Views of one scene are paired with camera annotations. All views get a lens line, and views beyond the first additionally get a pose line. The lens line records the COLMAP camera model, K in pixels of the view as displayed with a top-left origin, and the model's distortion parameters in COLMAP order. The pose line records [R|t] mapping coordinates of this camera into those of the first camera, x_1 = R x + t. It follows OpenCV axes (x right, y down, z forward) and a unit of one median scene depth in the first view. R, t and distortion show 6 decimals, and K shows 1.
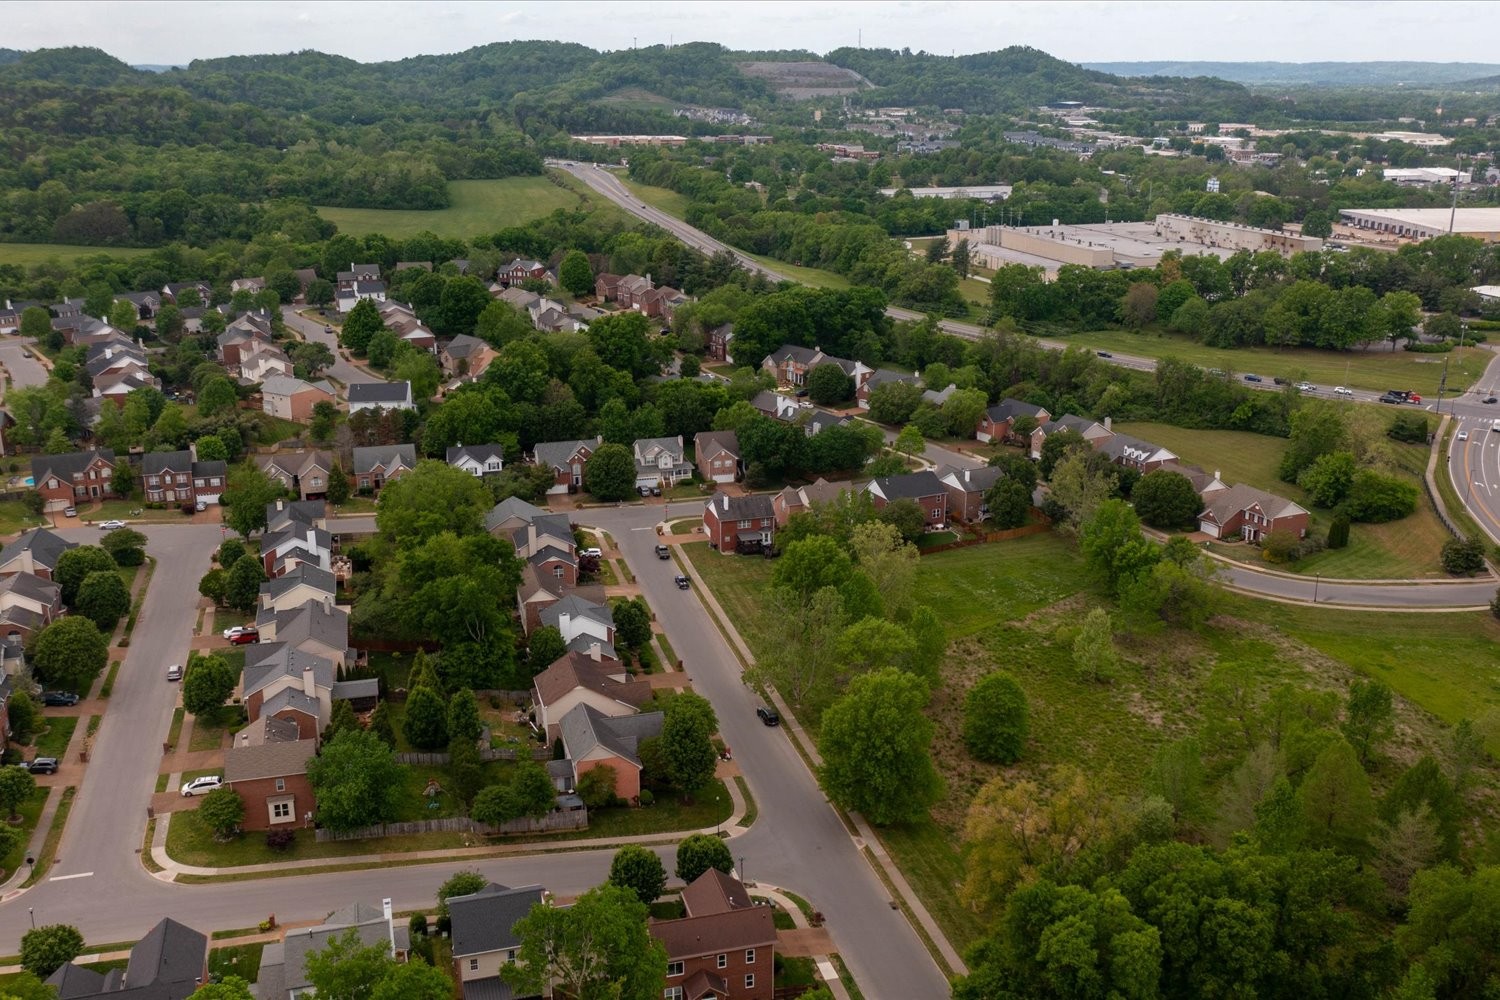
lens RADIAL K [[1418.7, 0, 750.0], [0, 1418.7, 500.0], [0, 0, 1]] dist [-0.012369, 0.000368]
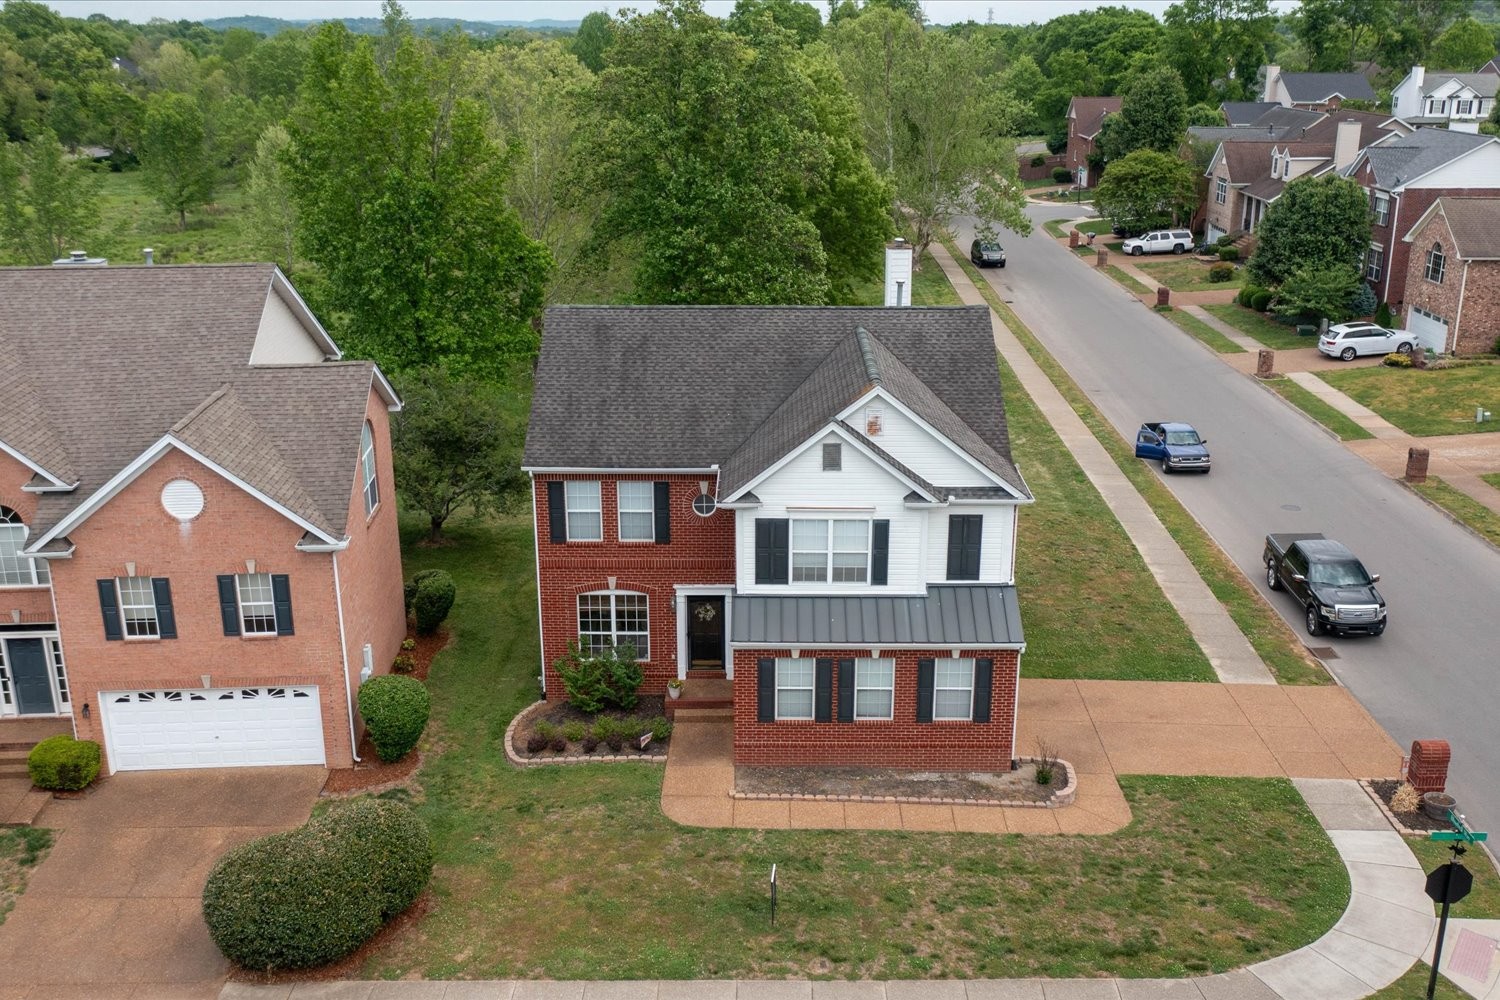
lens RADIAL K [[1418.7, 0, 750.0], [0, 1418.7, 500.0], [0, 0, 1]] dist [-0.012369, 0.000368]
pose [[-0.956697, -0.089222, 0.277075, -0.037853], [0.088477, 0.817698, 0.568808, -0.054818], [-0.277314, 0.568691, -0.774395, 0.972491]]
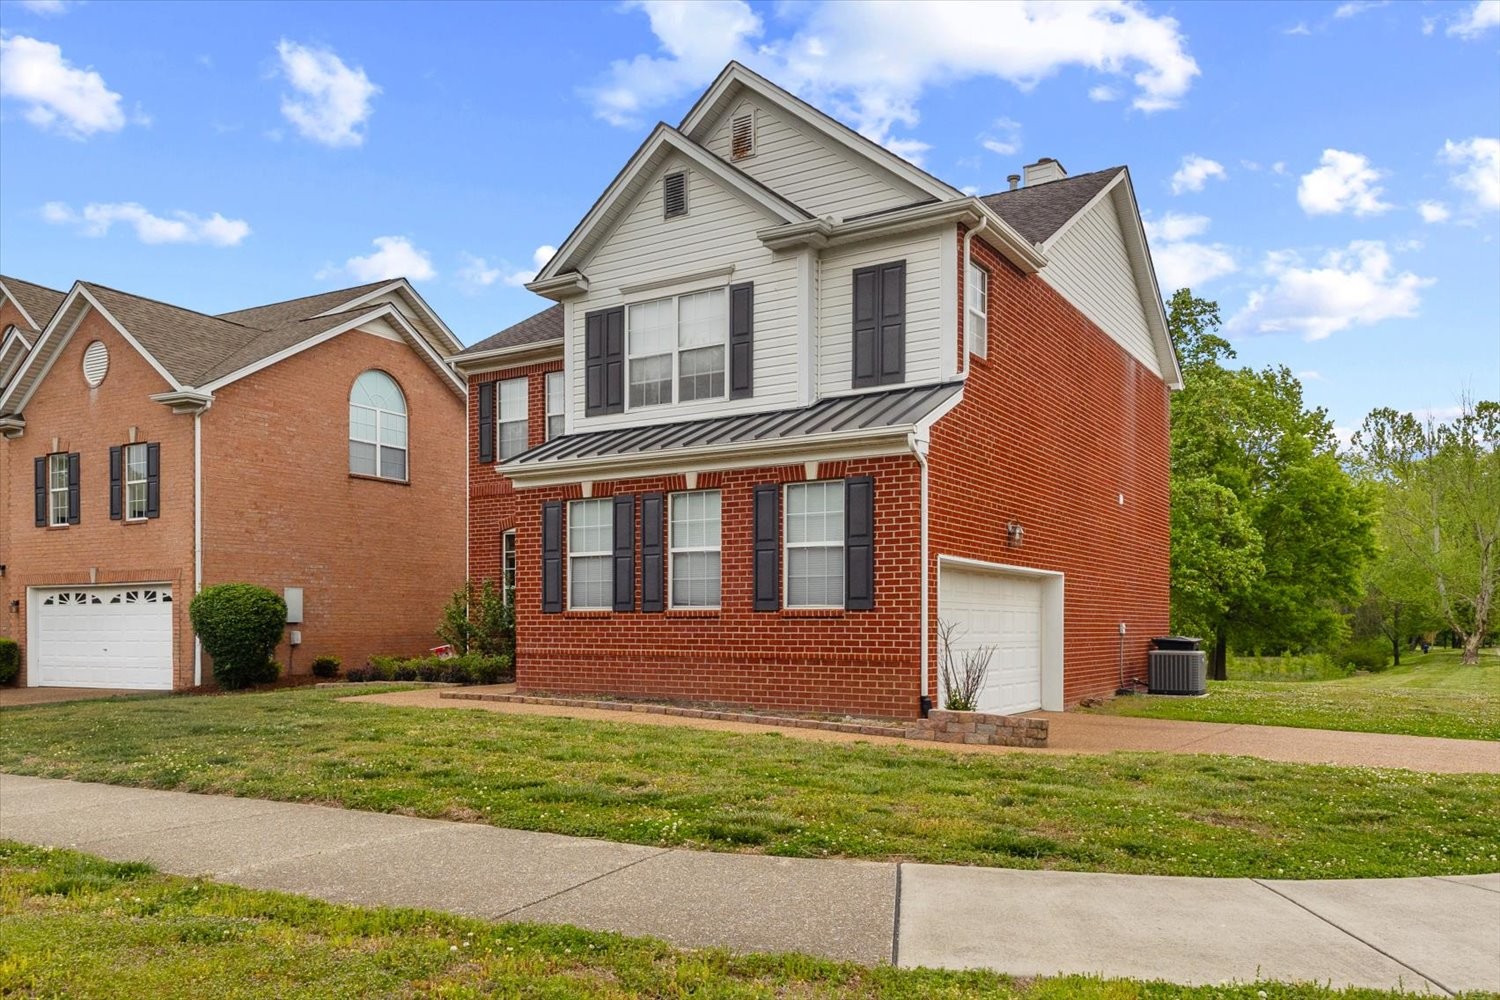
lens RADIAL K [[1101.6, 0, 755.4], [0, 1101.6, 623.2], [0, 0, 1]] dist [0.005998, 0.001778]
pose [[-0.663808, -0.000078, 0.747903, -0.054850], [0.224652, 0.953800, 0.199492, 0.006915], [-0.713366, 0.300442, -0.633122, 0.928795]]
